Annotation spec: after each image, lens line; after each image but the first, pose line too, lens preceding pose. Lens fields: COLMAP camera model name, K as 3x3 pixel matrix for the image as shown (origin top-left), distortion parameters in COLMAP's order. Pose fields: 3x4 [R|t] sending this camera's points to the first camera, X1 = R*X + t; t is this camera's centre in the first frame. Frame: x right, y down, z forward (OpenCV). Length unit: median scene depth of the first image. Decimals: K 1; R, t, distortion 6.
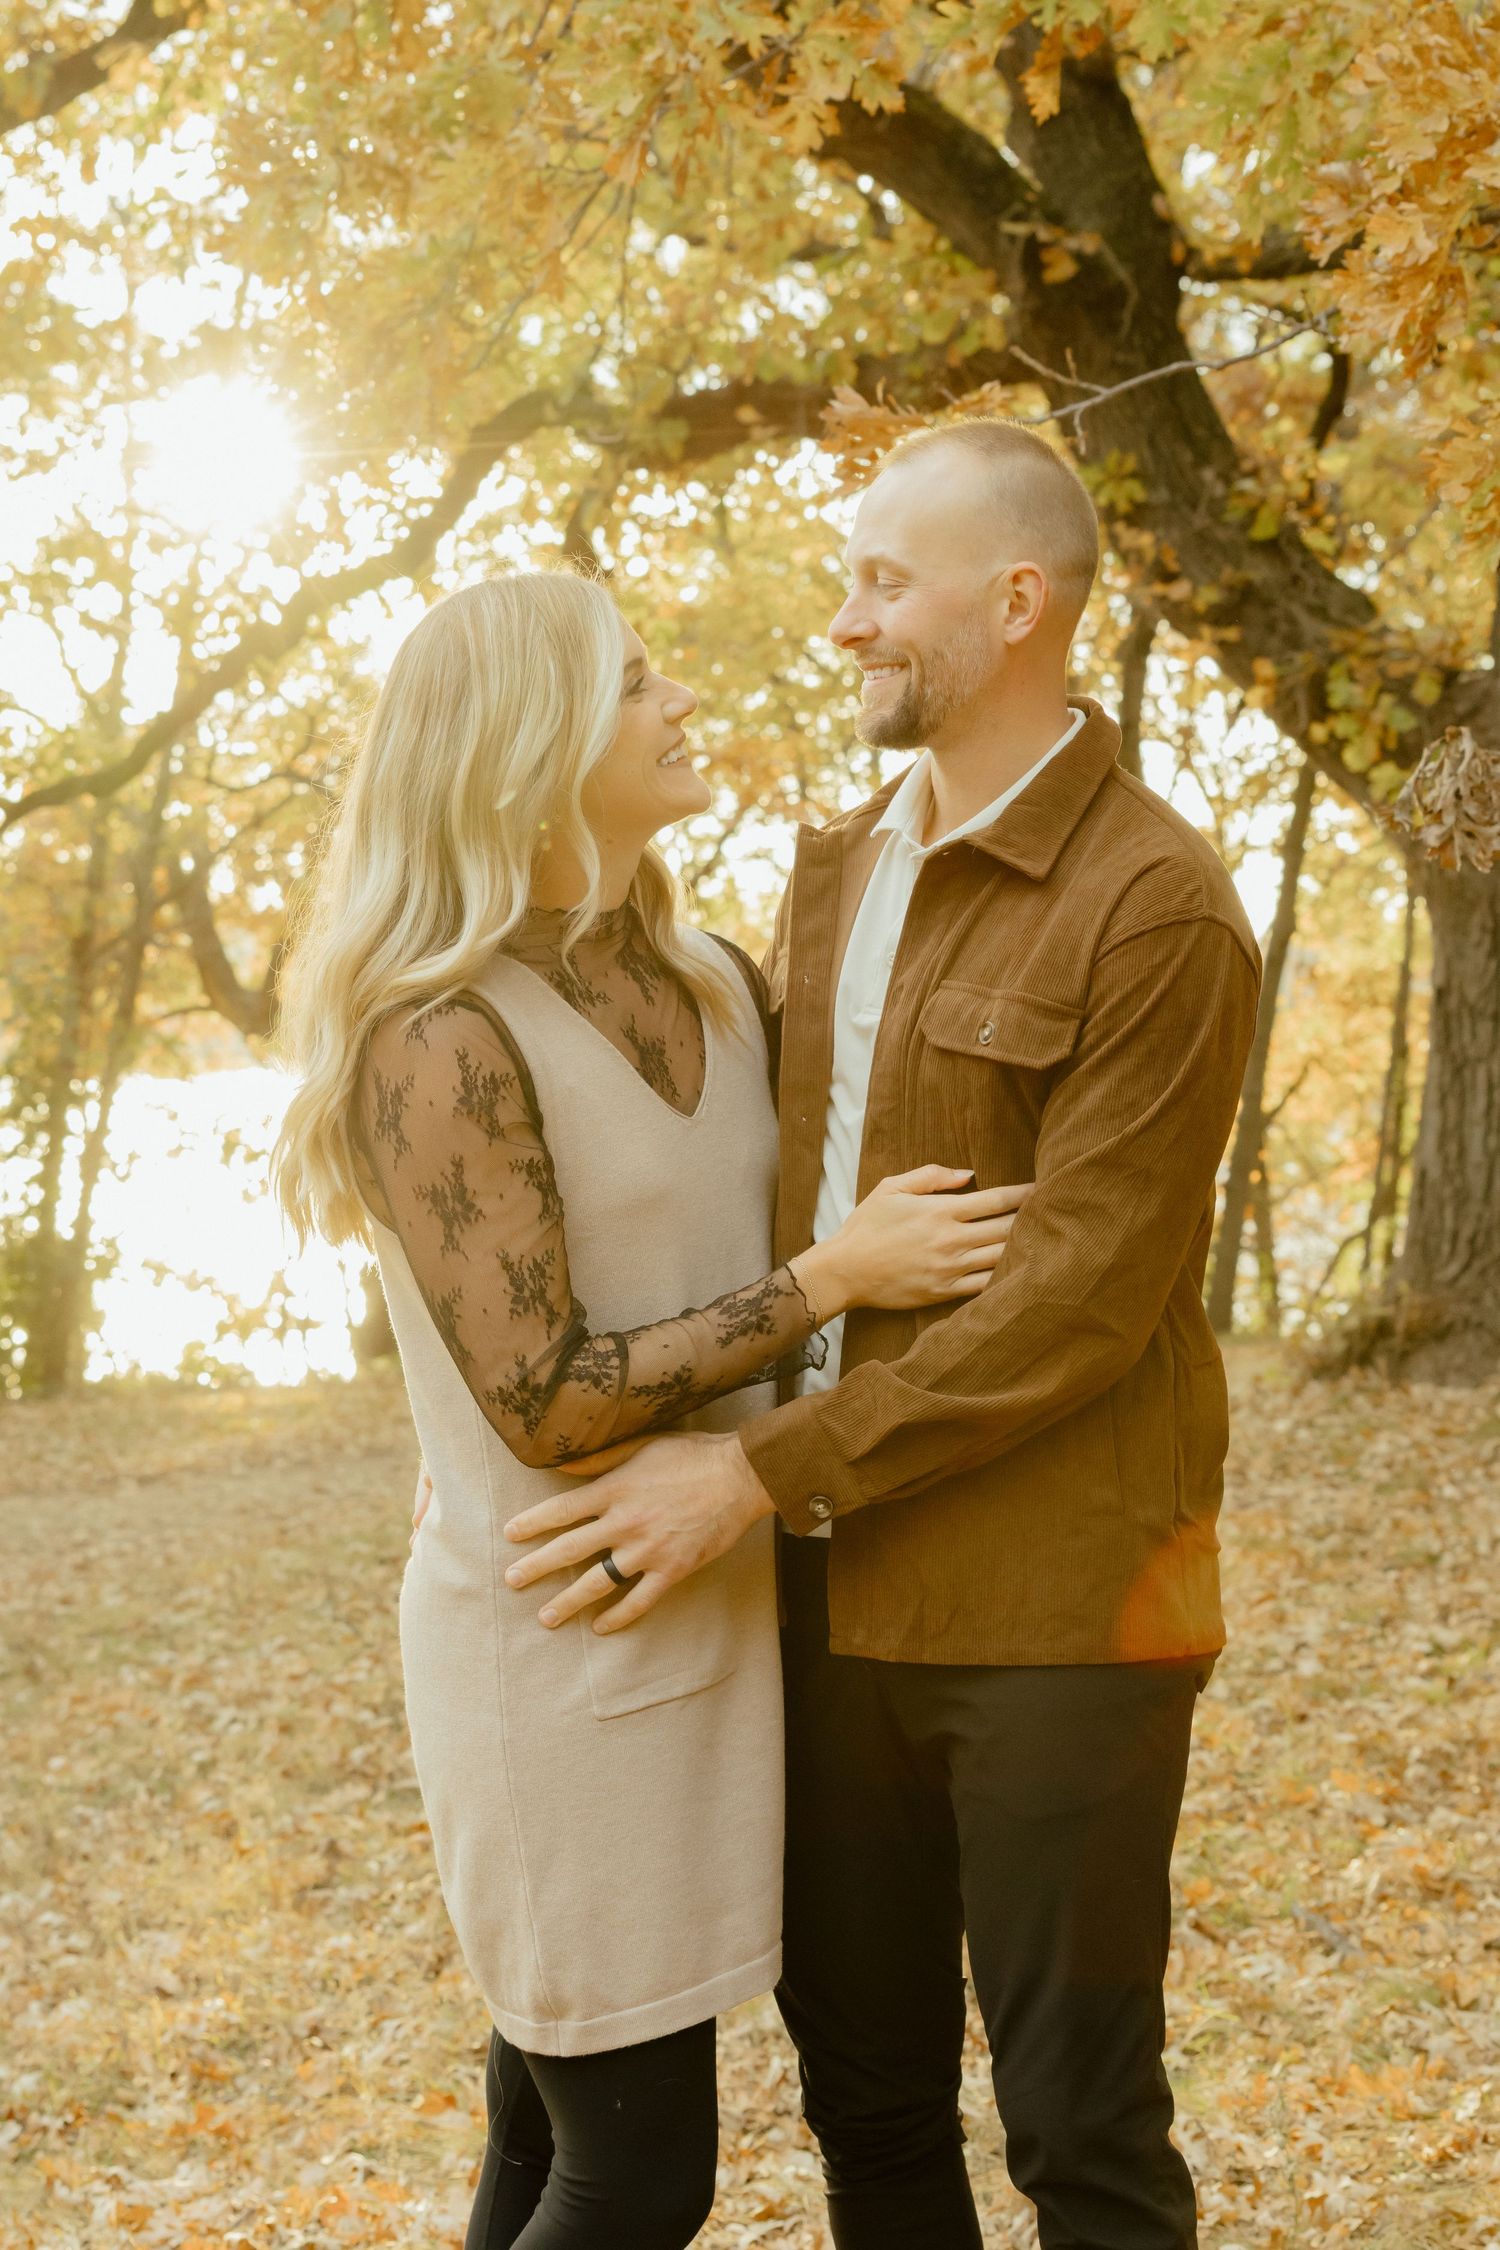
lens RADIAL K [[3669.9, 0, 748.1], [0, 3669.9, 1121.6], [0, 0, 1]] dist [0.149066, 0.000000]
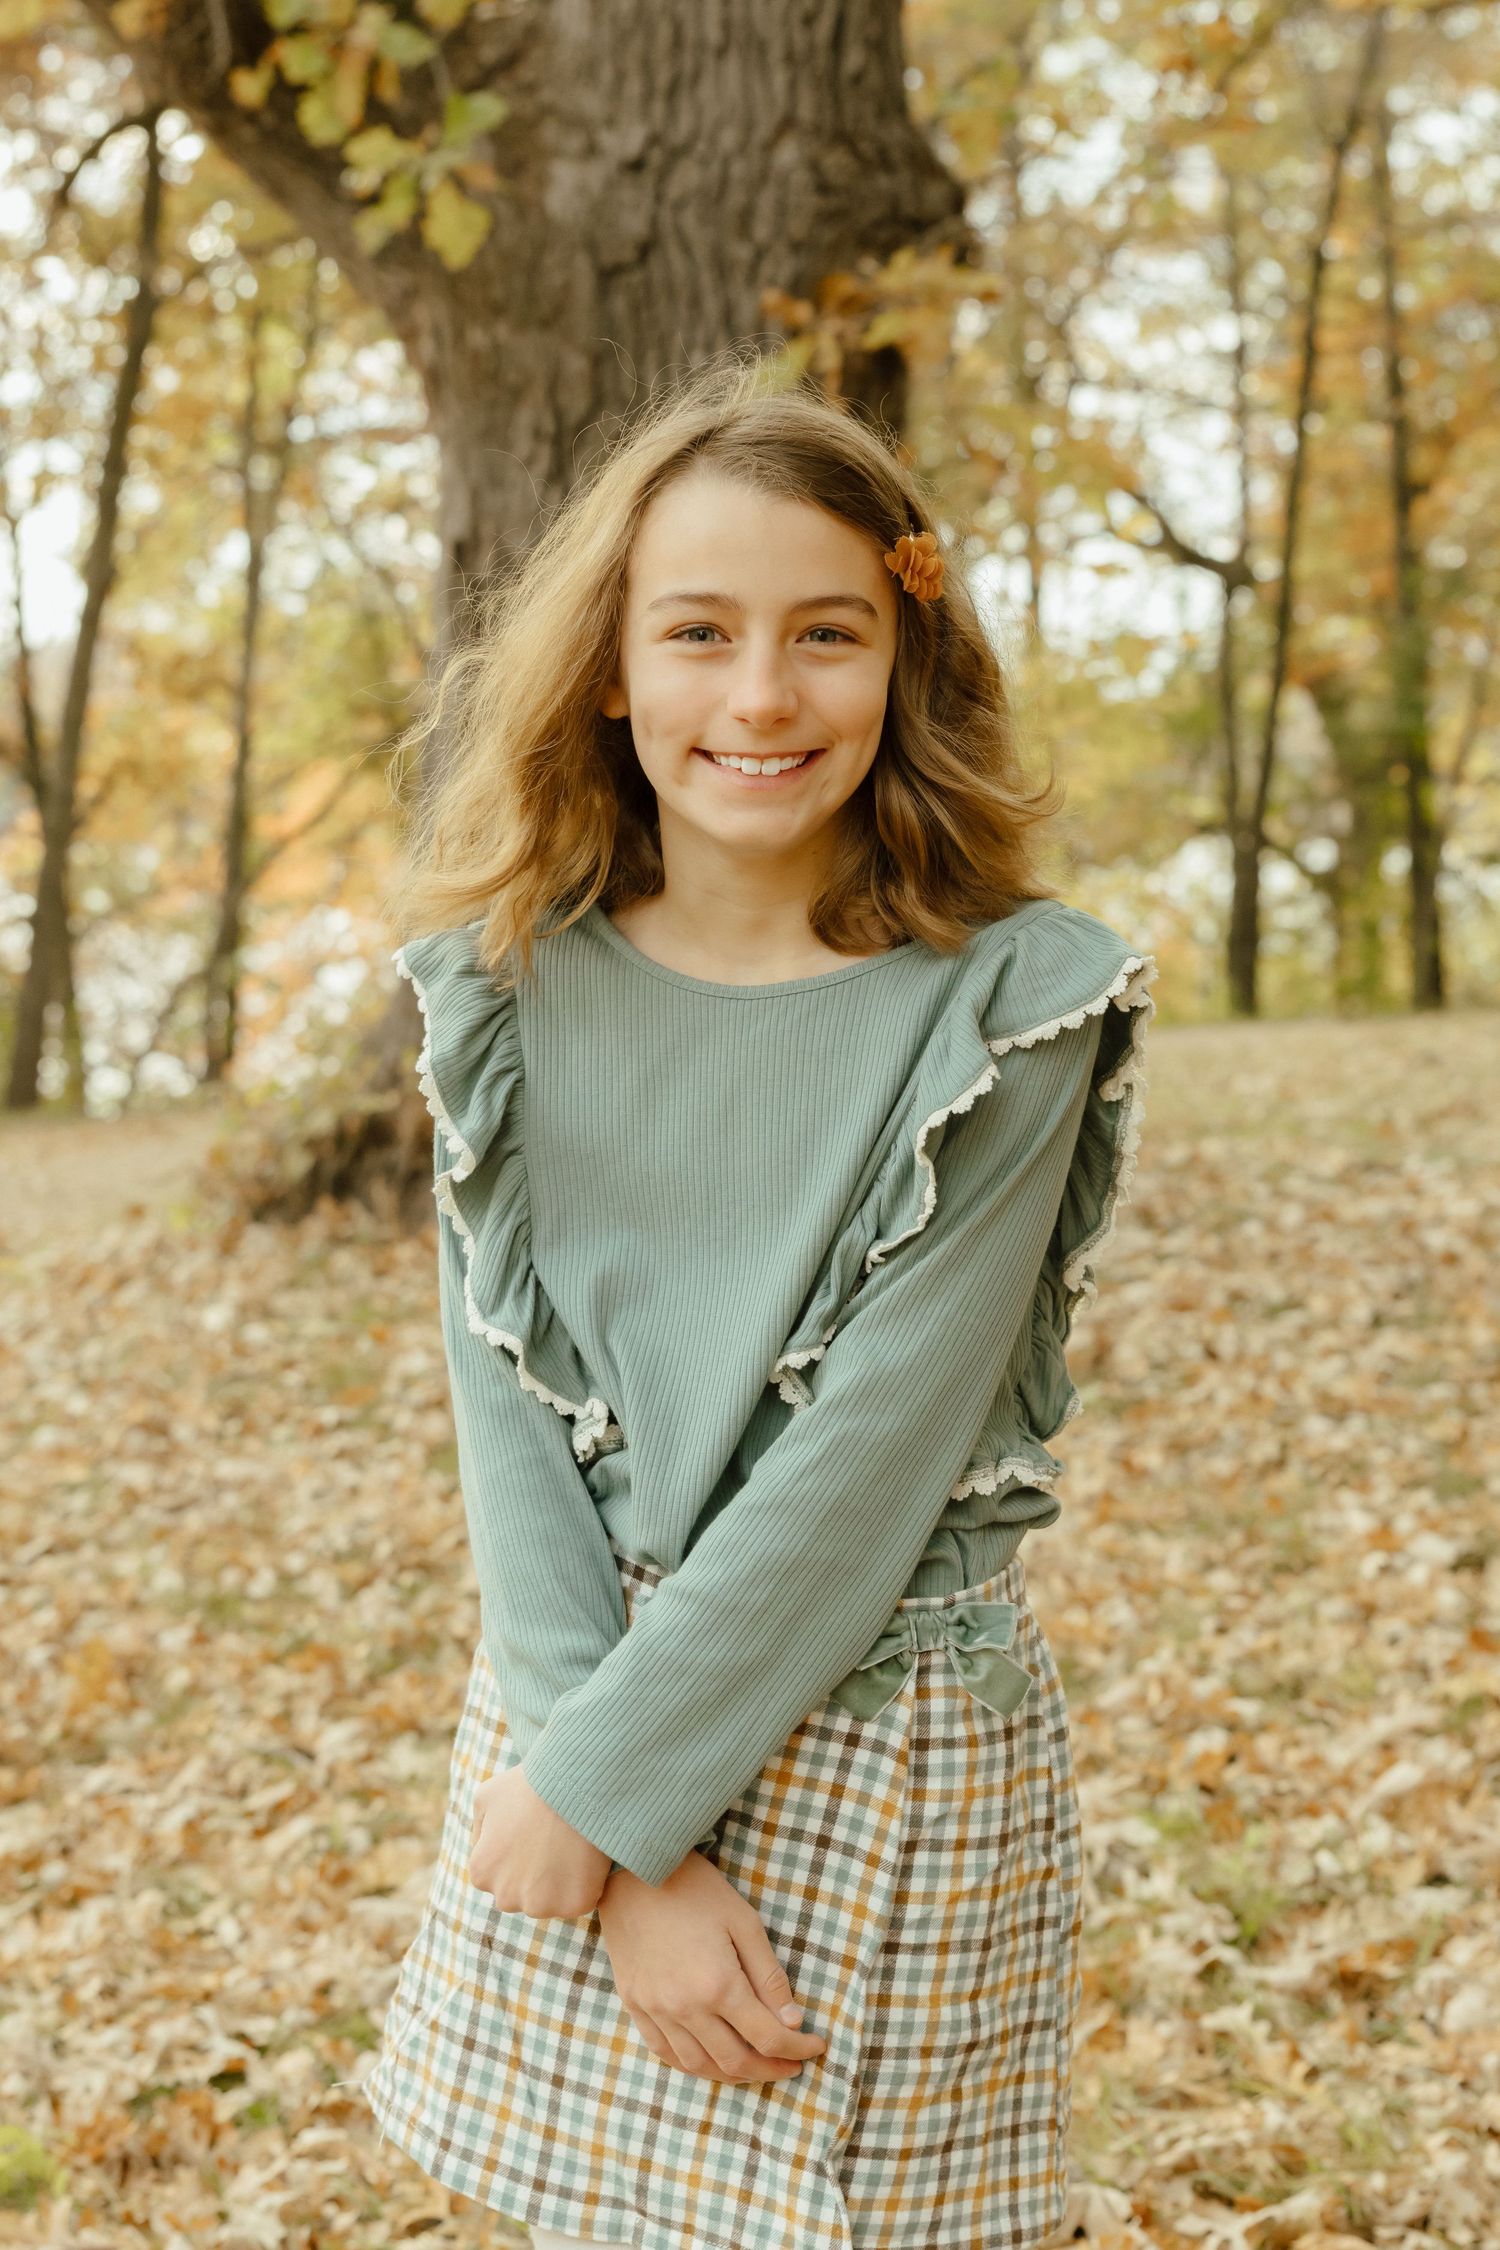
lens RADIAL K [[4434.4, 0, 750.2], [0, 4434.4, 1118.3], [0, 0, 1]] dist [-0.063251, 0.000000]
pose [[0.957020, -0.024498, 0.288987, 0.029292], [0.006640, 0.998016, 0.062615, 0.011397], [-0.289947, -0.058005, 0.955283, 0.330671]]
